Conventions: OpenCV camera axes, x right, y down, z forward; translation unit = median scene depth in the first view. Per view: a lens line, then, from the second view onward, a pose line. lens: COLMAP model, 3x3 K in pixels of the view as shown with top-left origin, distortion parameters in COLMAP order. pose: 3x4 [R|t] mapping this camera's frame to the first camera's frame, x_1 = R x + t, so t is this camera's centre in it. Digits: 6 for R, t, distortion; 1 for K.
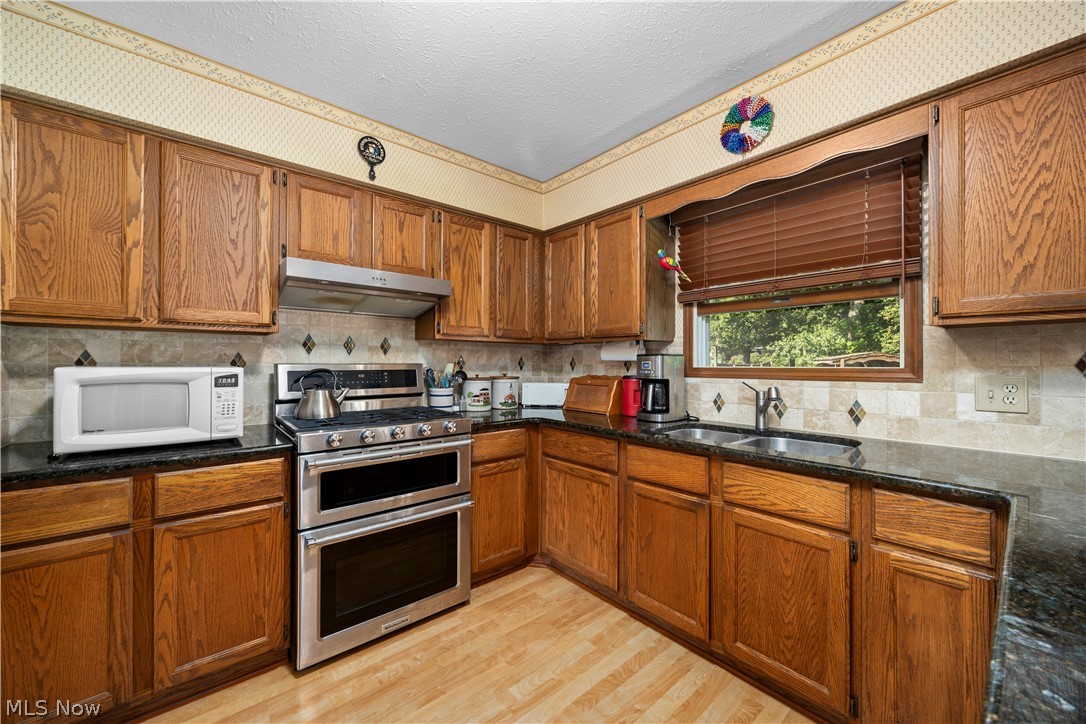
lens RADIAL K [[416.8, 0, 540.2], [0, 416.8, 359.6], [0, 0, 1]] dist [-0.001352, -0.000510]
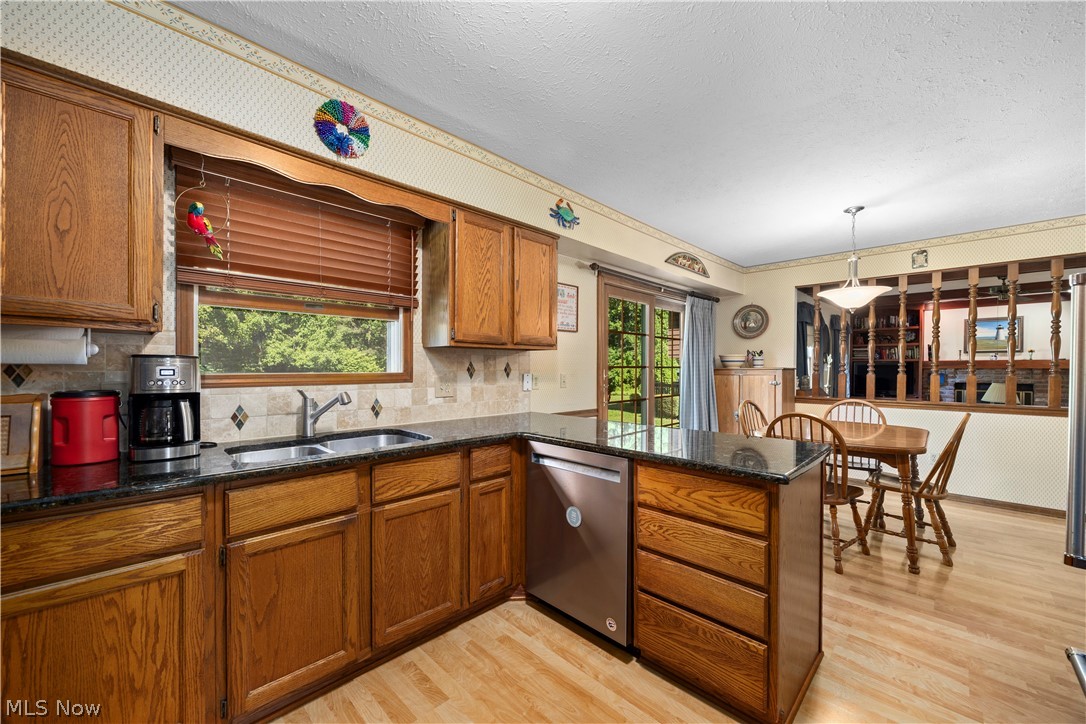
lens RADIAL K [[416.8, 0, 544.2], [0, 416.8, 372.5], [0, 0, 1]] dist [-0.001352, -0.000510]
pose [[-0.084014, -0.011290, 0.996401, -0.508238], [-0.009878, 0.999896, 0.010497, 0.001237], [-0.996416, -0.008960, -0.084117, 0.566993]]
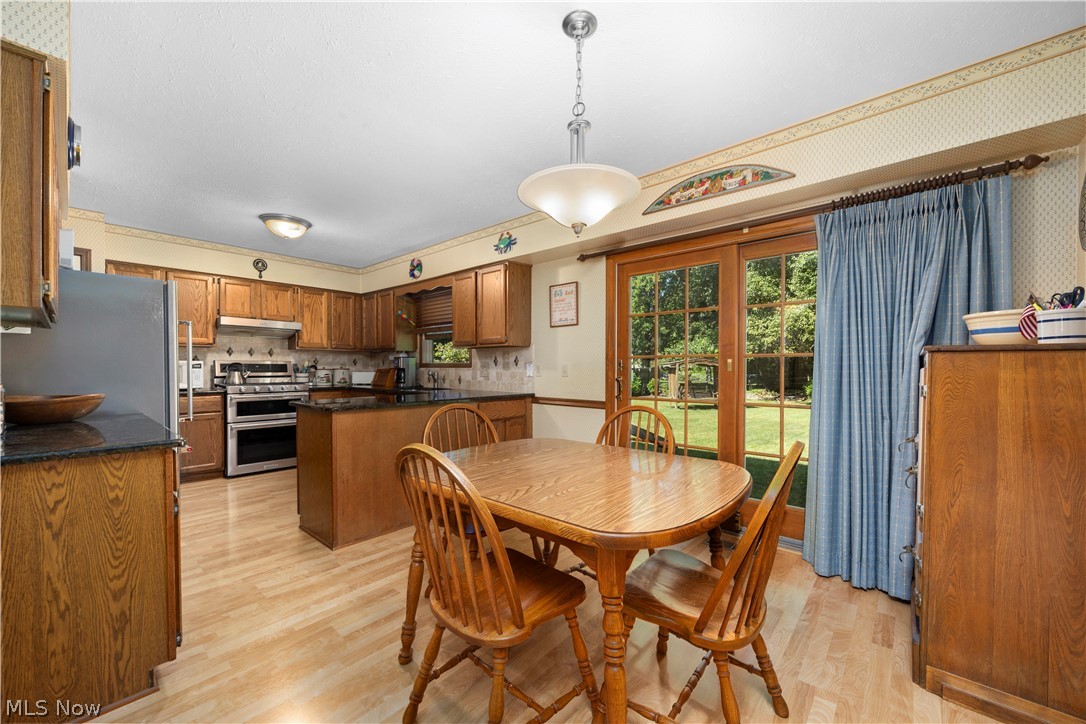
lens RADIAL K [[416.8, 0, 540.0], [0, 416.8, 373.0], [0, 0, 1]] dist [-0.001352, -0.000510]
pose [[0.989376, 0.001656, 0.145369, 0.830911], [-0.004904, 0.999746, 0.021988, 0.023070], [-0.145296, -0.022467, 0.989133, -1.581919]]
